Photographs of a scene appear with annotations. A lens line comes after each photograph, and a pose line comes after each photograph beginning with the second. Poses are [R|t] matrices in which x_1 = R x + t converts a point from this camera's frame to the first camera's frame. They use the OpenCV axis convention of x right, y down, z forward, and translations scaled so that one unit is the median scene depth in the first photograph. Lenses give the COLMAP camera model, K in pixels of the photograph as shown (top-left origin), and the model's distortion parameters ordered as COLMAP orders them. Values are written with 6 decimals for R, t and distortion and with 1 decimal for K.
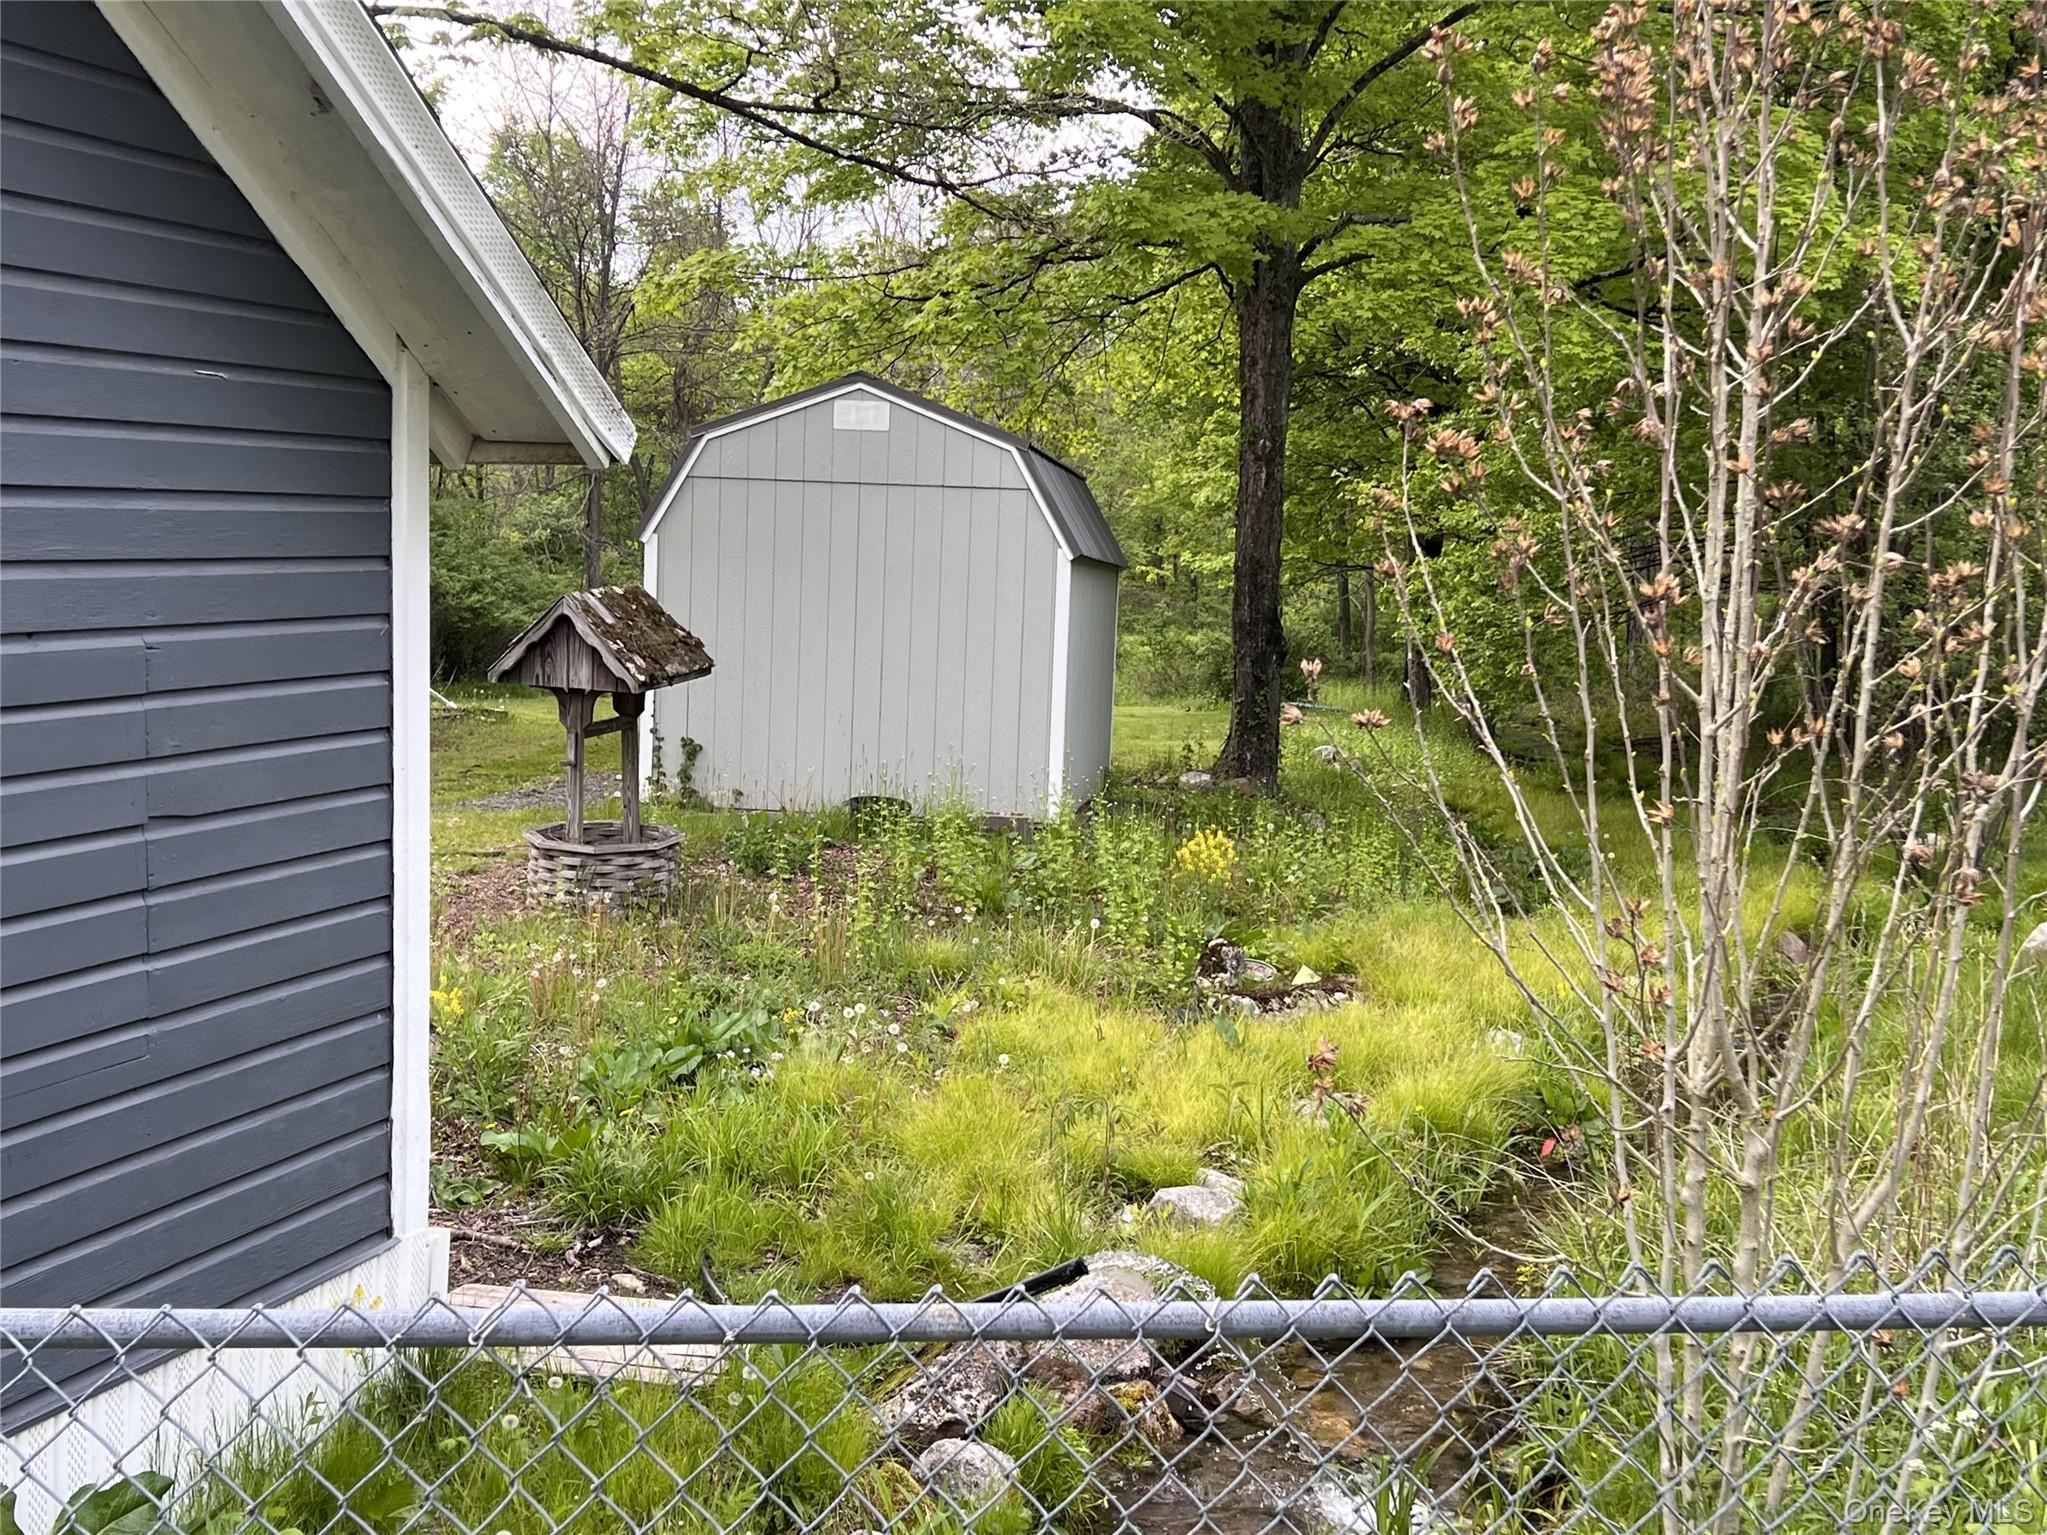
lens RADIAL K [[2377.6, 0, 1023.5], [0, 2377.6, 767.5], [0, 0, 1]] dist [0.012931, 0.004007]
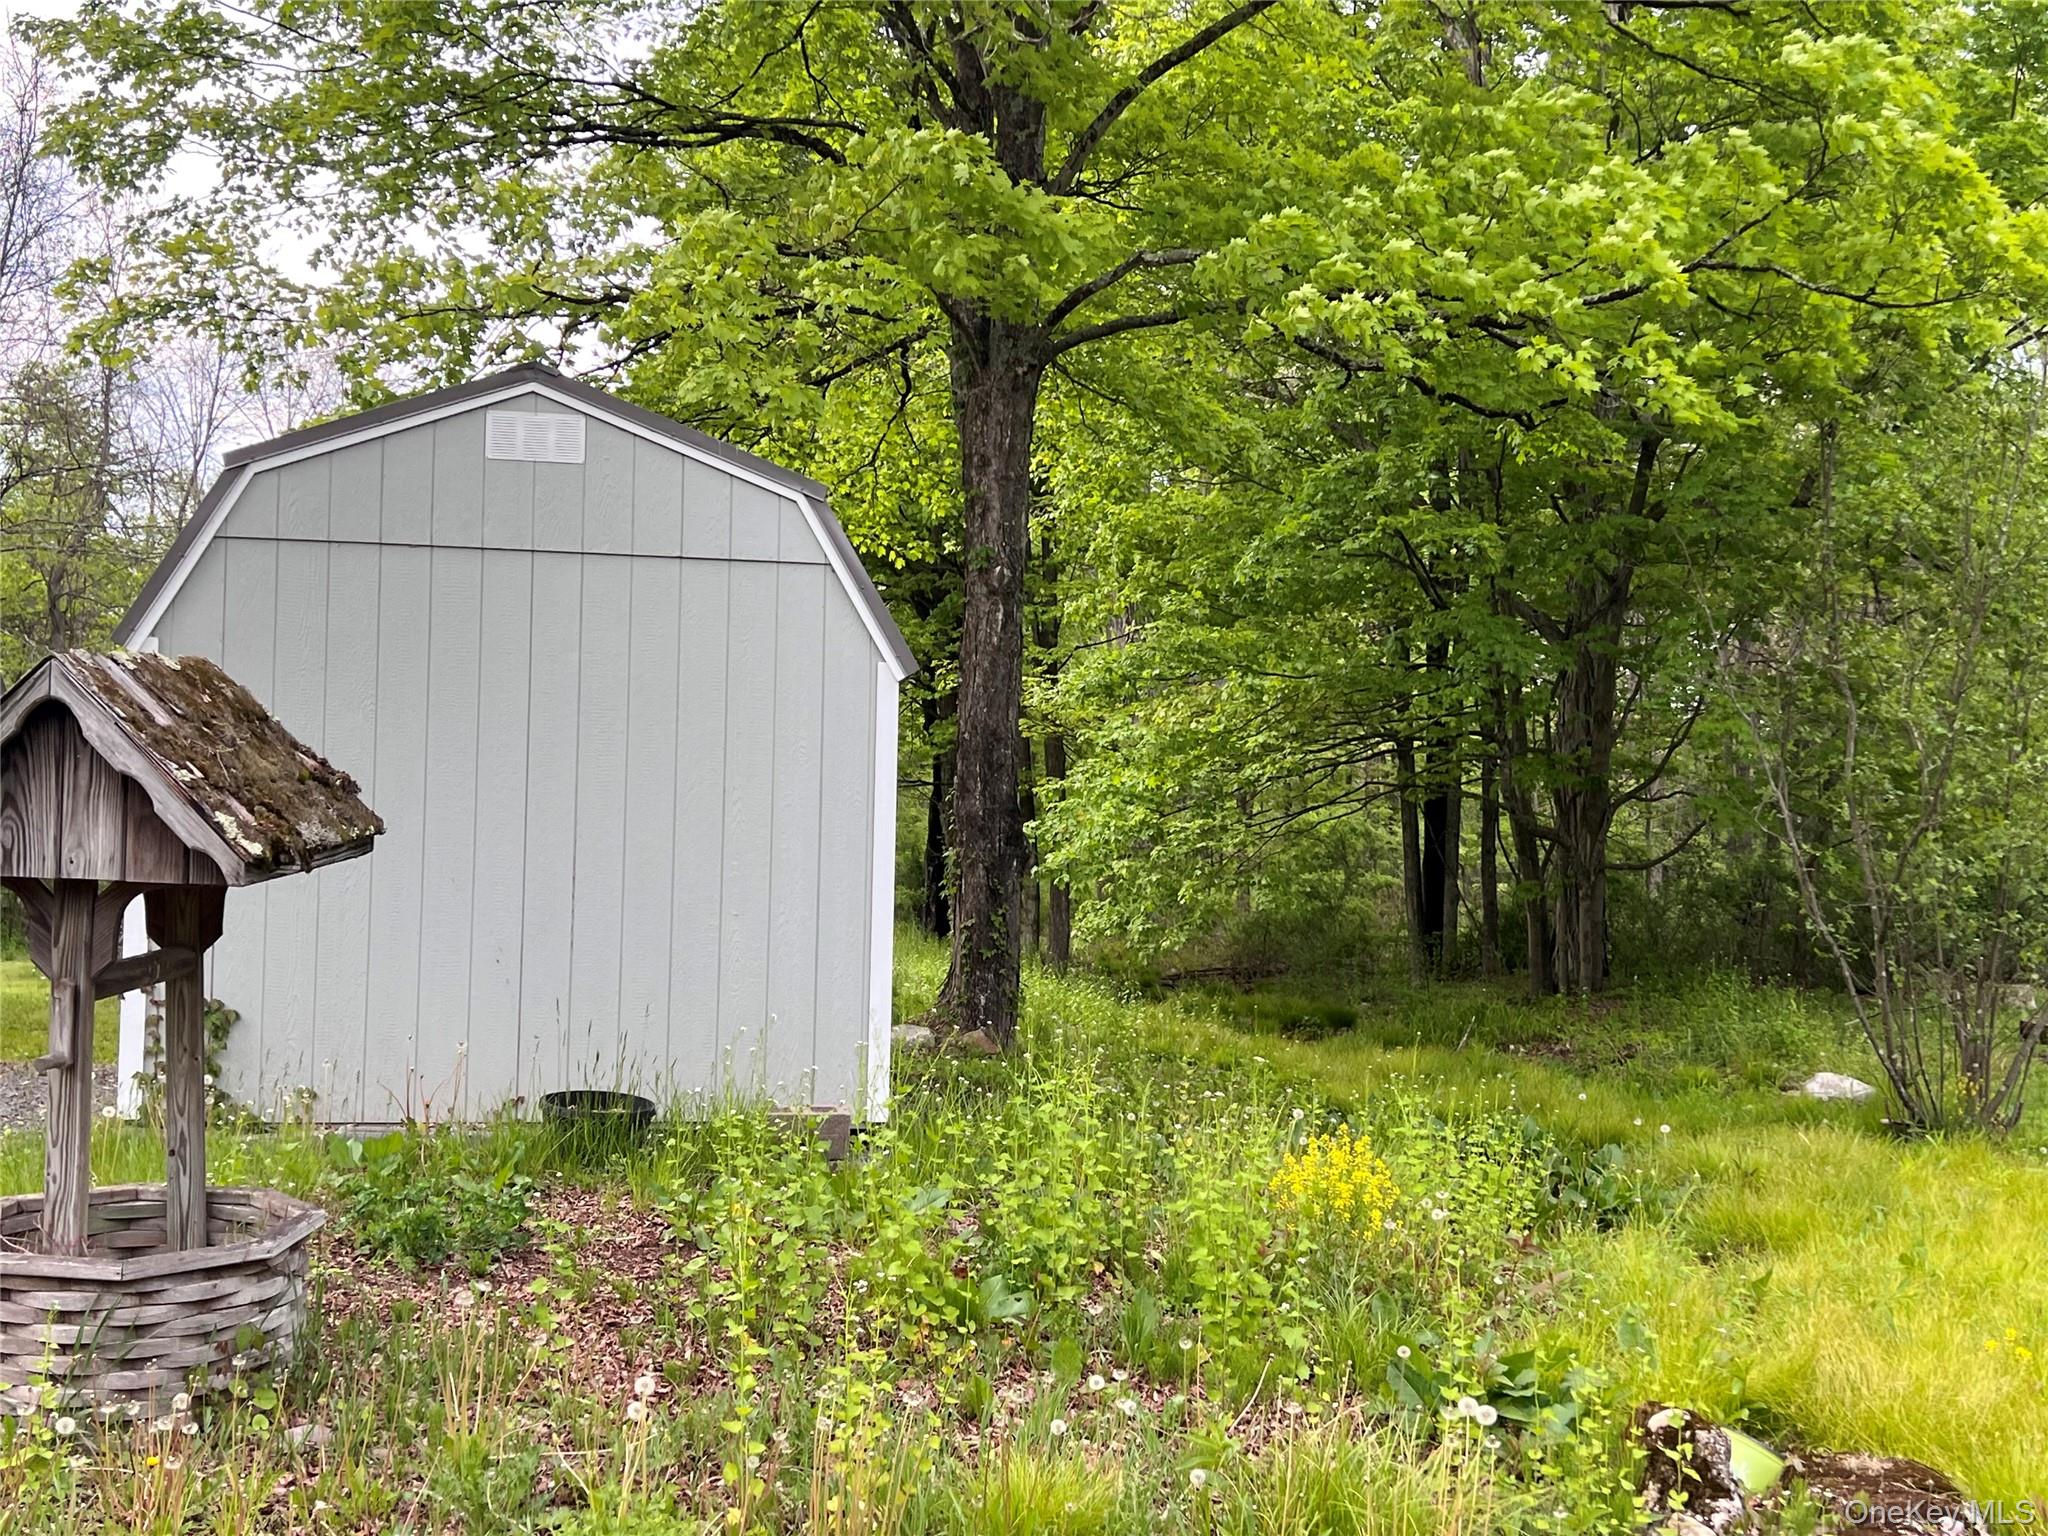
lens RADIAL K [[2257.7, 0, 1024.0], [0, 2257.7, 768.0], [0, 0, 1]] dist [0.002643, -0.015278]
pose [[0.961360, -0.003647, 0.275271, -0.136252], [0.033962, 0.993846, -0.105439, -0.005360], [-0.273193, 0.110714, 0.955567, 0.570623]]
